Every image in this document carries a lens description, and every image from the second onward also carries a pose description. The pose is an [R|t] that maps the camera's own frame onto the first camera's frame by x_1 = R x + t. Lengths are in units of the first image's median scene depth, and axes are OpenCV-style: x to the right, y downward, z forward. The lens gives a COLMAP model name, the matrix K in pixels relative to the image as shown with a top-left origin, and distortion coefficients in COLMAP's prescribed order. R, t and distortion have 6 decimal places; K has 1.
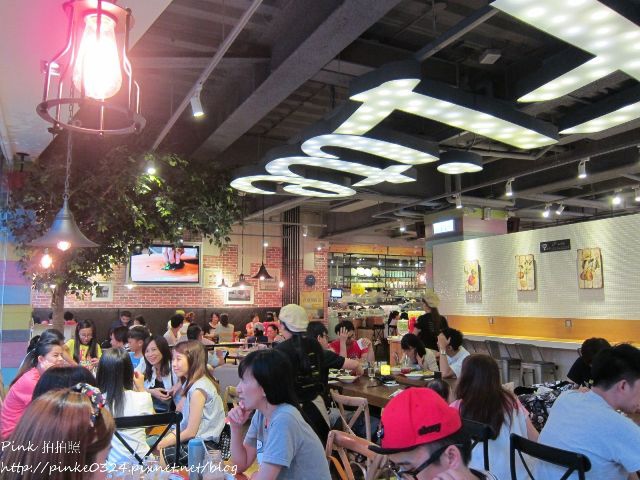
lens RADIAL K [[539.3, 0, 319.6], [0, 539.3, 240.4], [0, 0, 1]] dist [-0.009079, -0.001551]
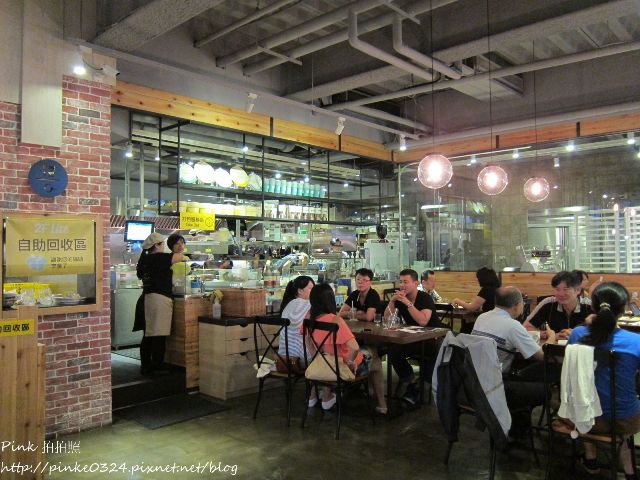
lens RADIAL K [[539.3, 0, 317.6], [0, 539.3, 238.7], [0, 0, 1]] dist [-0.009079, -0.001551]
pose [[0.938343, 0.005694, 0.345658, 0.019510], [-0.032738, 0.996835, 0.072451, 0.077669], [-0.344151, -0.079300, 0.935560, 0.642965]]
